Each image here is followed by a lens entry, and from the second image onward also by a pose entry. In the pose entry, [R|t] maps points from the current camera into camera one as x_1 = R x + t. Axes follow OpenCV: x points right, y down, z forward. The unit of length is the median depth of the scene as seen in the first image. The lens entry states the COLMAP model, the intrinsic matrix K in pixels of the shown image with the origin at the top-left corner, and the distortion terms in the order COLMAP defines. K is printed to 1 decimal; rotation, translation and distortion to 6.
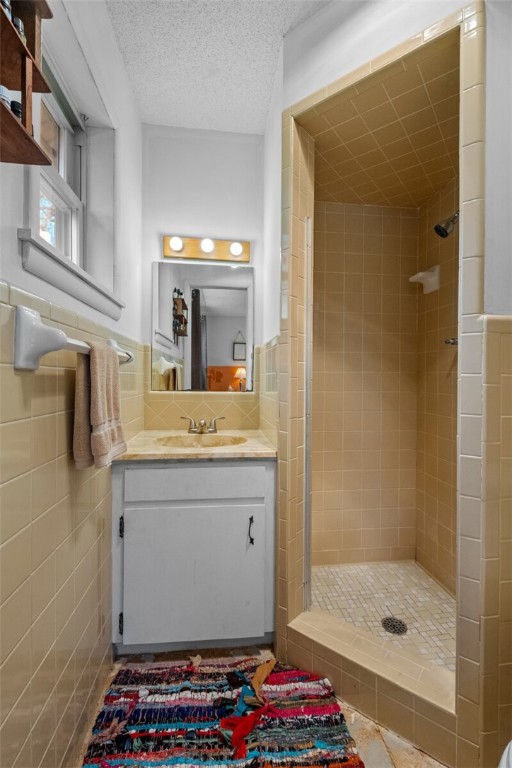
lens RADIAL K [[345.5, 0, 264.2], [0, 345.5, 379.8], [0, 0, 1]] dist [-0.000347, -0.000788]
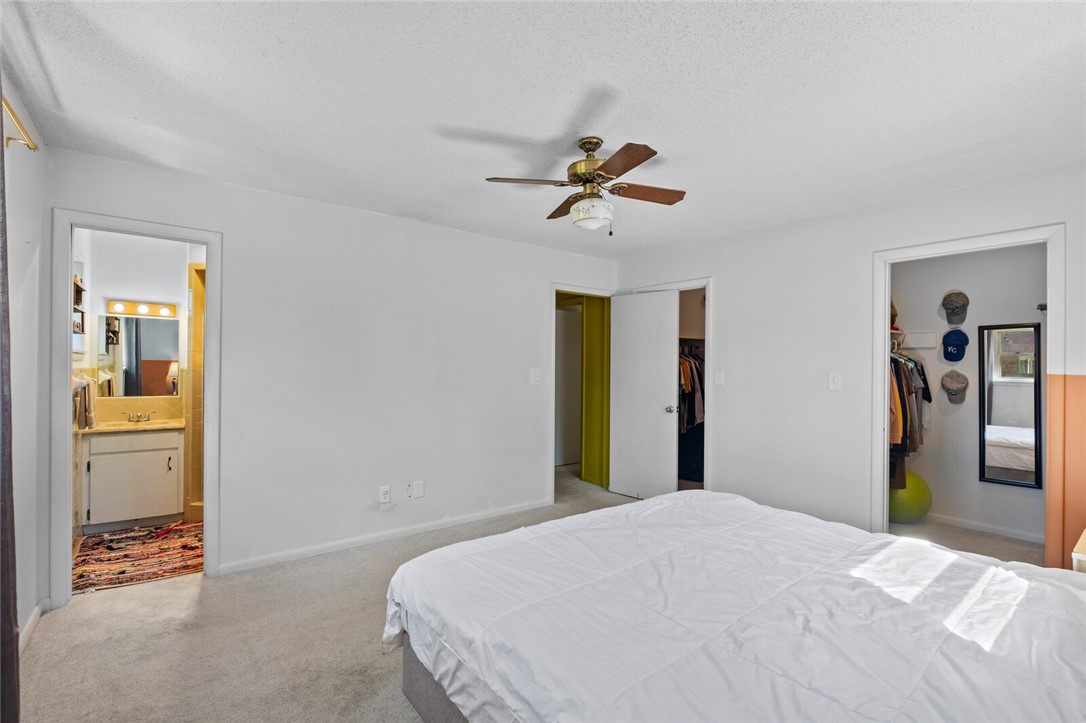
lens RADIAL K [[497.3, 0, 537.3], [0, 497.3, 375.2], [0, 0, 1]] dist [-0.003737, -0.001298]
pose [[0.872073, 0.001373, 0.489374, 0.343734], [-0.001038, 0.999999, -0.000955, -0.074061], [-0.489375, 0.000325, 0.872074, -2.141283]]
